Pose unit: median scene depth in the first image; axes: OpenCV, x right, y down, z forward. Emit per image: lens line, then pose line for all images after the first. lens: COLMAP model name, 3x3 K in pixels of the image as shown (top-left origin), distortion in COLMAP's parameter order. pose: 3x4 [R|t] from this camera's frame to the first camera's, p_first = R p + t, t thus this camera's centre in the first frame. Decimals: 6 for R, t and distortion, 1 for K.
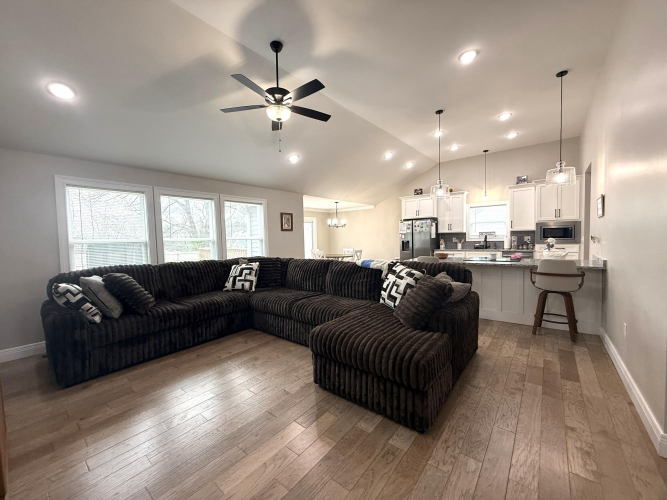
lens RADIAL K [[263.3, 0, 333.5], [0, 263.3, 250.0], [0, 0, 1]] dist [-0.003517, 0.000007]
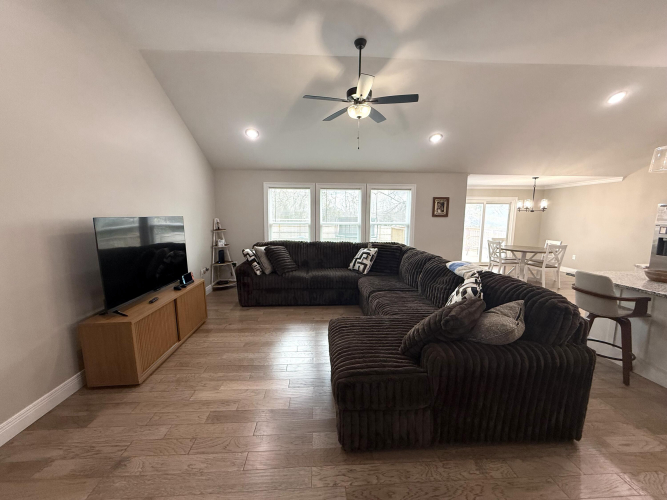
lens RADIAL K [[263.3, 0, 333.5], [0, 263.3, 250.0], [0, 0, 1]] dist [-0.003517, 0.000007]
pose [[0.679759, 0.124854, -0.722730, 0.395639], [-0.060080, 0.991571, 0.114790, -0.063871], [0.730970, -0.034608, 0.681531, 0.141480]]
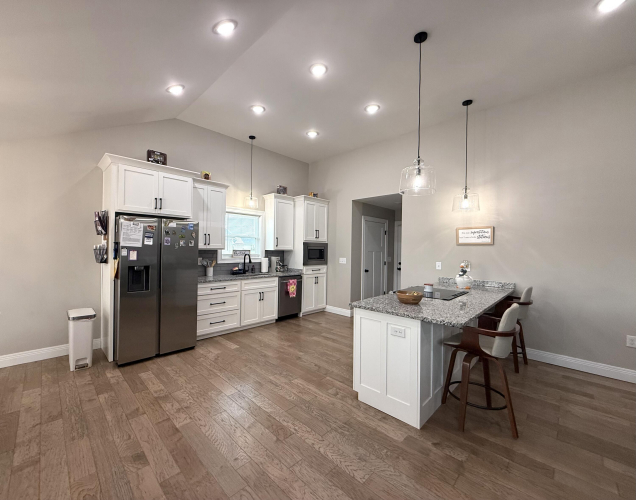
lens RADIAL K [[262.3, 0, 318.0], [0, 262.3, 250.0], [0, 0, 1]] dist [0.000711, 0.000083]
pose [[0.114860, 0.025750, 0.993048, -0.179424], [0.031205, 0.999077, -0.029515, -0.076195], [-0.992891, 0.034378, 0.113951, 1.319619]]
